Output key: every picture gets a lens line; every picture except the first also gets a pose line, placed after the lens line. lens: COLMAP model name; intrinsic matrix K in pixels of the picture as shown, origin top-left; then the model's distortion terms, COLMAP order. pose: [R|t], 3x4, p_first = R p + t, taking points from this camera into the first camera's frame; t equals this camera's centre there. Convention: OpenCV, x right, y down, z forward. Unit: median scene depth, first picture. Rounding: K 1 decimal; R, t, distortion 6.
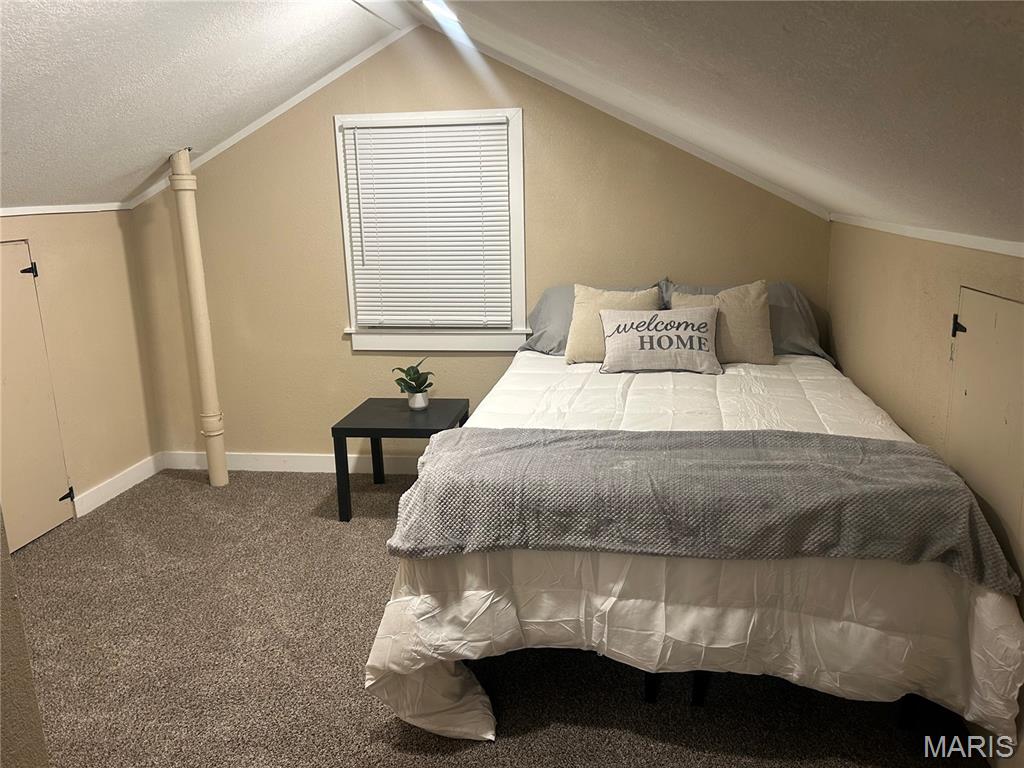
lens RADIAL K [[766.2, 0, 512.0], [0, 766.2, 384.0], [0, 0, 1]] dist [0.004038, 0.000815]
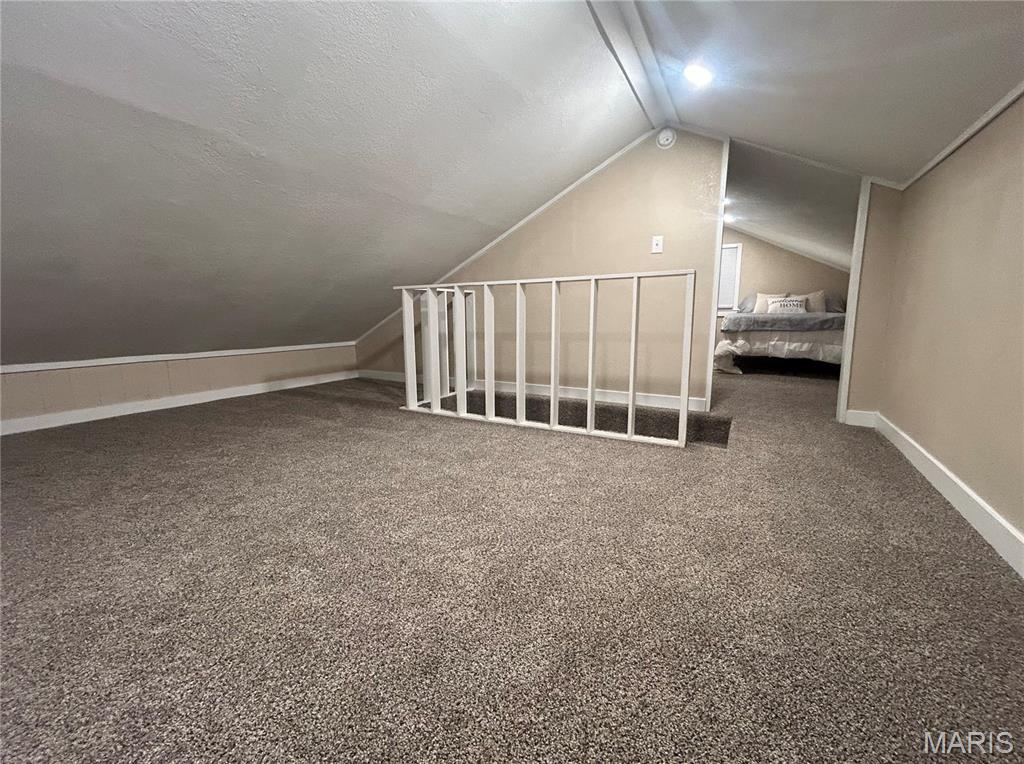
lens RADIAL K [[419.0, 0, 512.0], [0, 419.0, 382.0], [0, 0, 1]] dist [-0.000417, -0.000057]
pose [[0.934051, 0.077758, -0.348573, -0.440880], [-0.098165, 0.994315, -0.041239, 0.767847], [0.343385, 0.072737, 0.936374, -1.854114]]
